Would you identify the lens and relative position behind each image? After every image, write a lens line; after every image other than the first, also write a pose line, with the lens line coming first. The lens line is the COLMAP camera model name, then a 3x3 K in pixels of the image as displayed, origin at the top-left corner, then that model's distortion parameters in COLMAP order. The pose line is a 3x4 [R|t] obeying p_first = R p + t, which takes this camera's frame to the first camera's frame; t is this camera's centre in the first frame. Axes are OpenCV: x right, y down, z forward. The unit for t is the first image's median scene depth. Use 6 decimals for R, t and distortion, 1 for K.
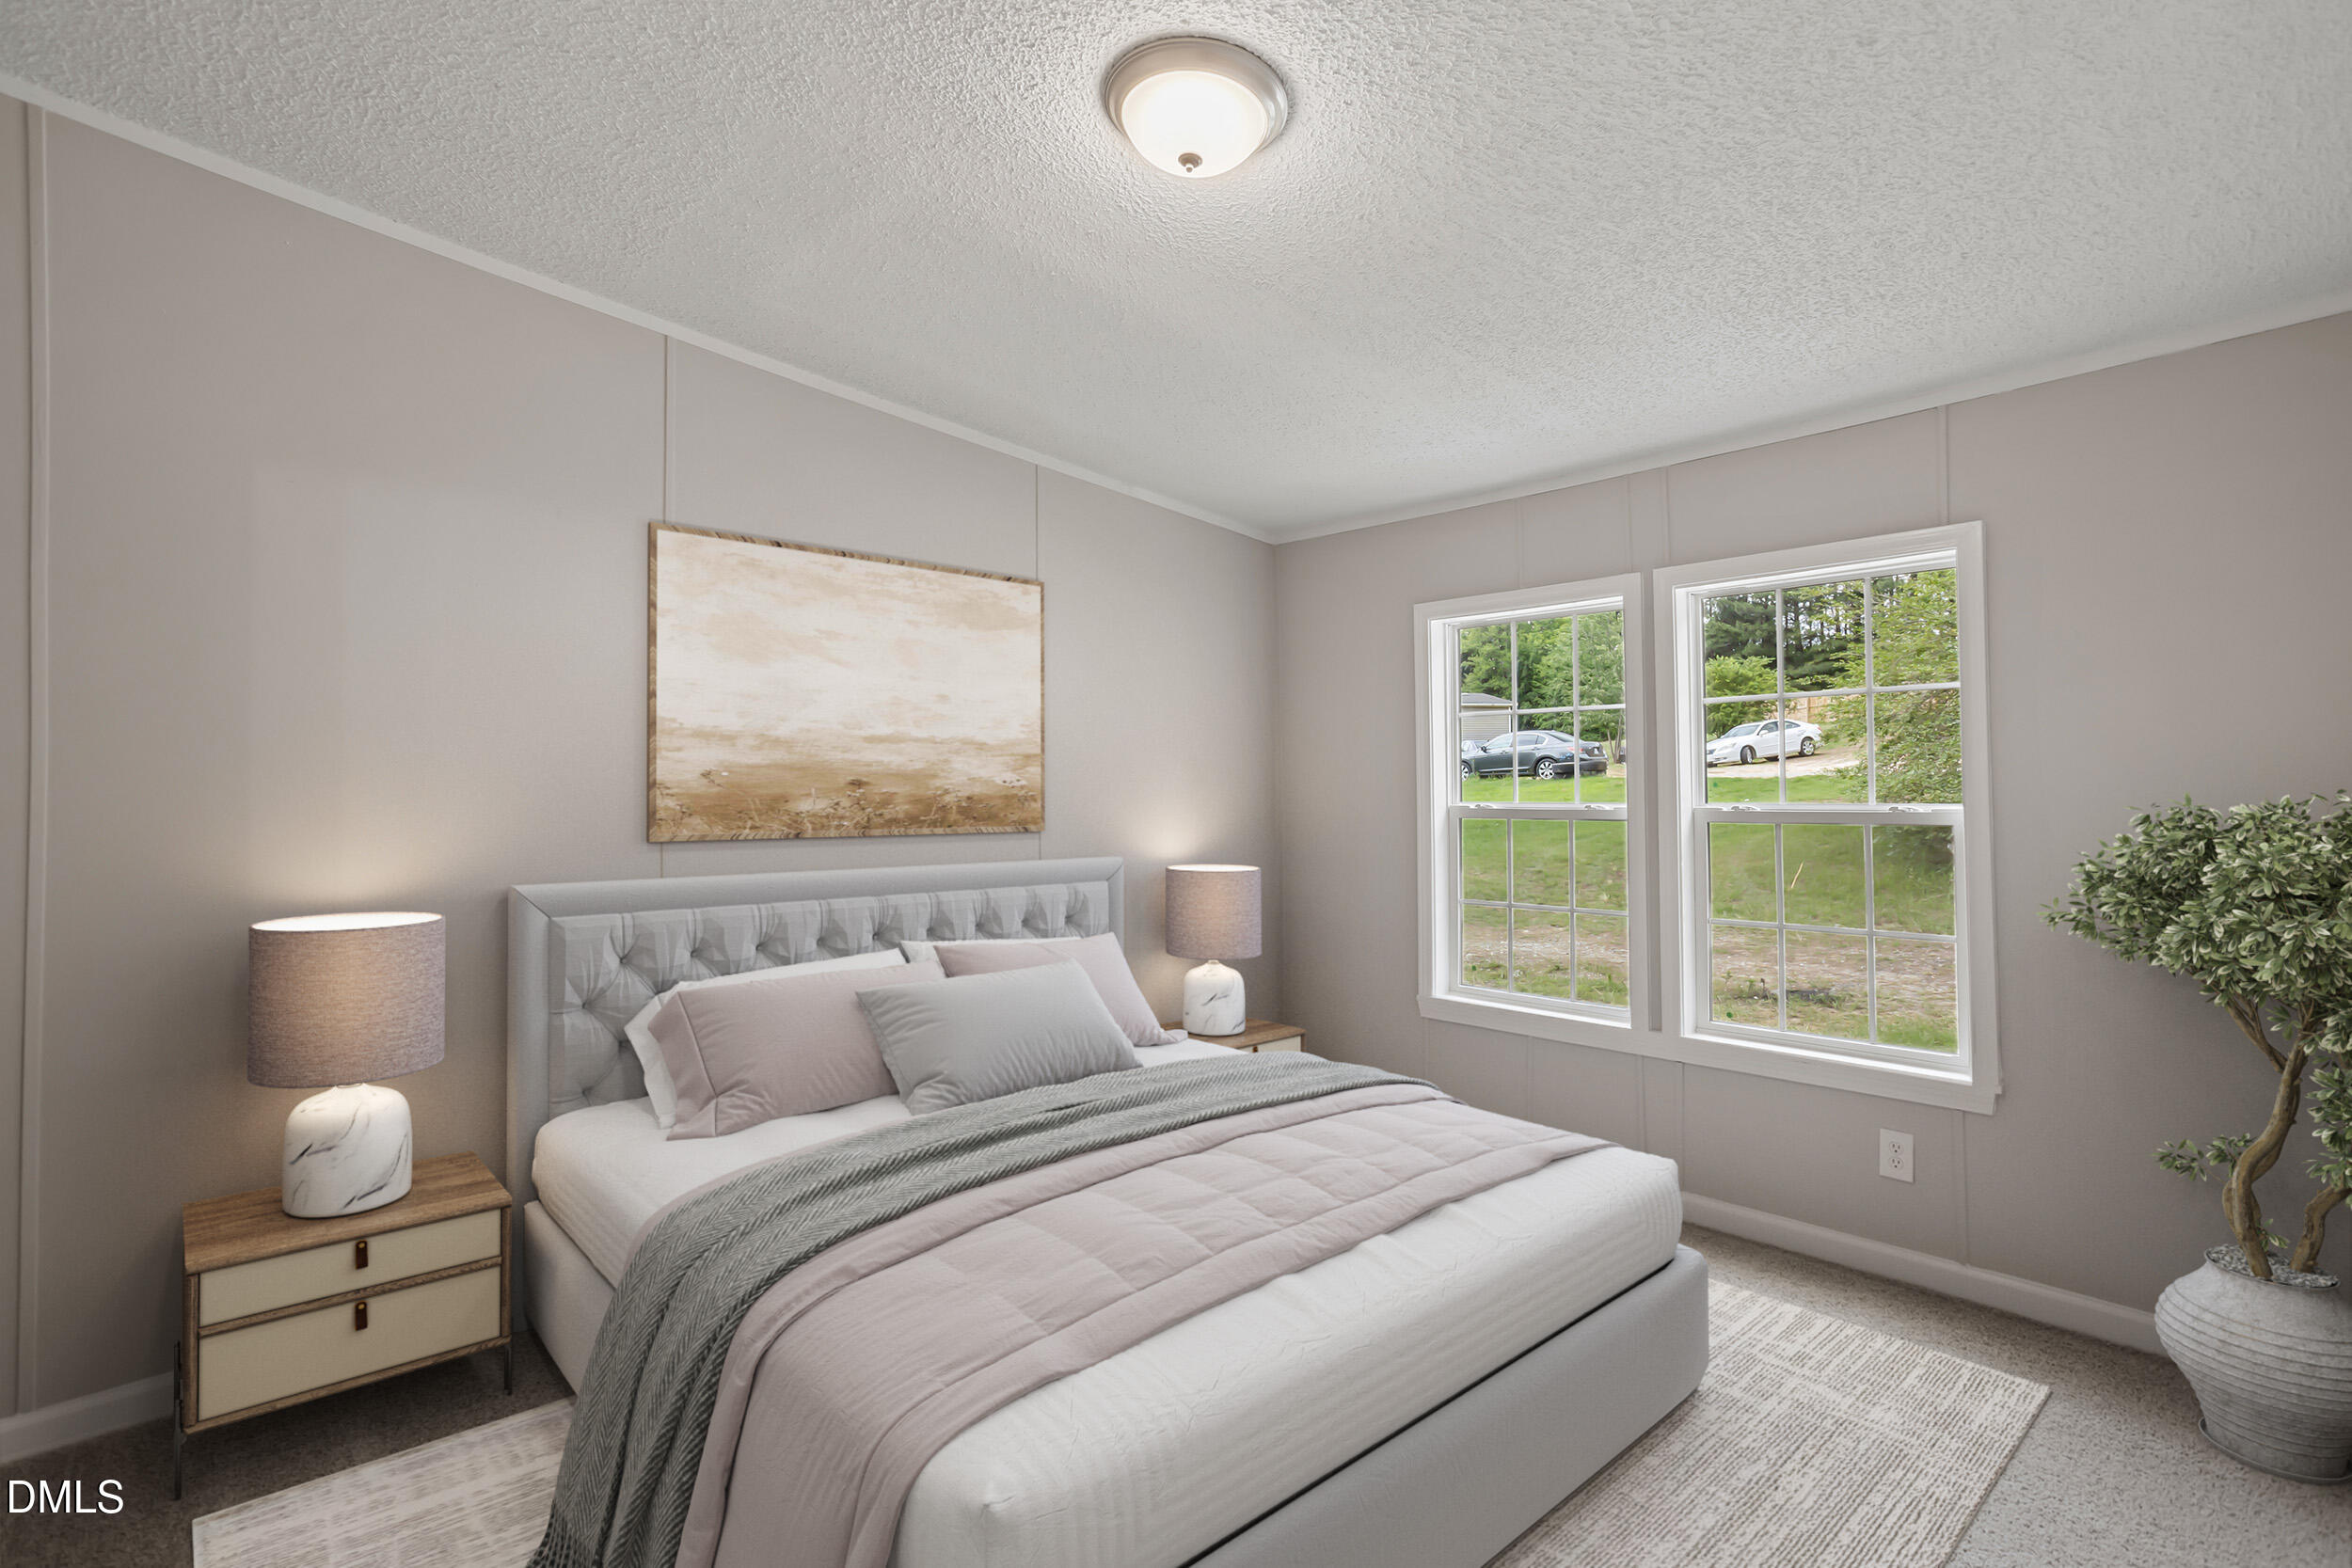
lens RADIAL K [[1146.6, 0, 1181.6], [0, 1146.6, 761.1], [0, 0, 1]] dist [-0.039612, 0.021635]
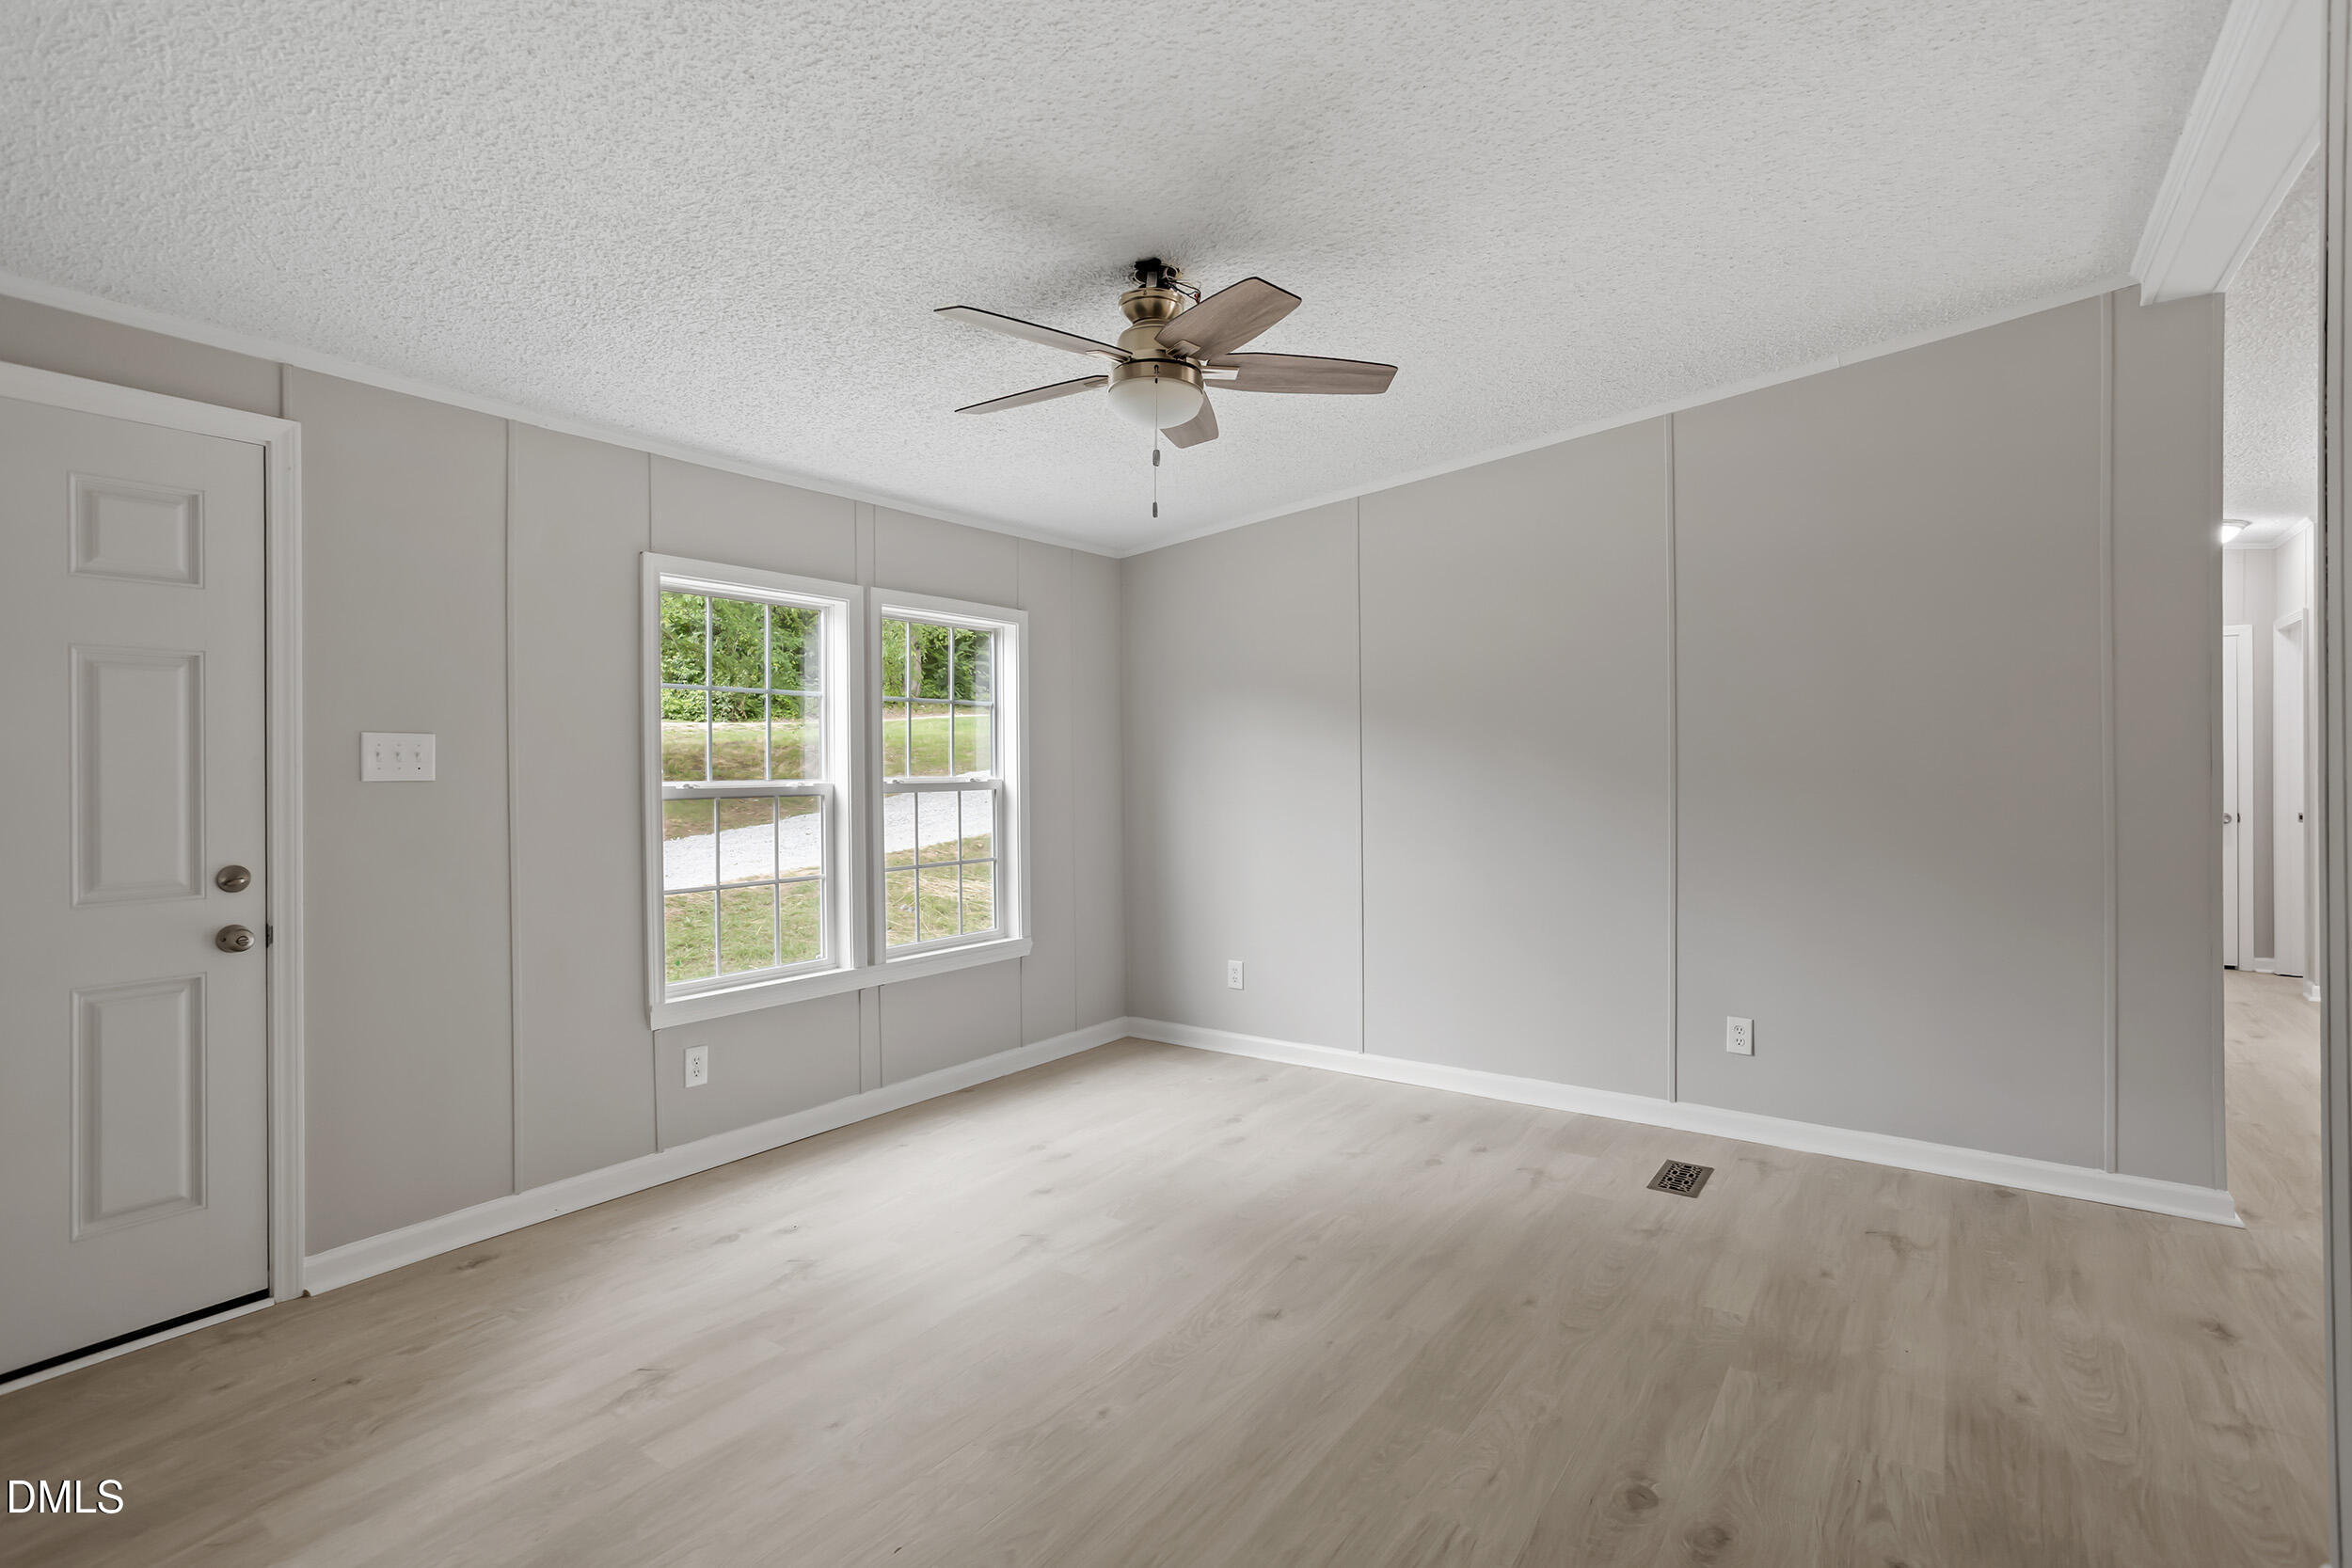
lens RADIAL K [[1146.6, 0, 1181.6], [0, 1146.6, 761.1], [0, 0, 1]] dist [-0.039612, 0.021635]
pose [[-0.211359, 0.005818, 0.977391, -0.716042], [-0.017483, 0.999800, -0.009732, 0.020404], [-0.977252, -0.019144, -0.211215, 0.784860]]
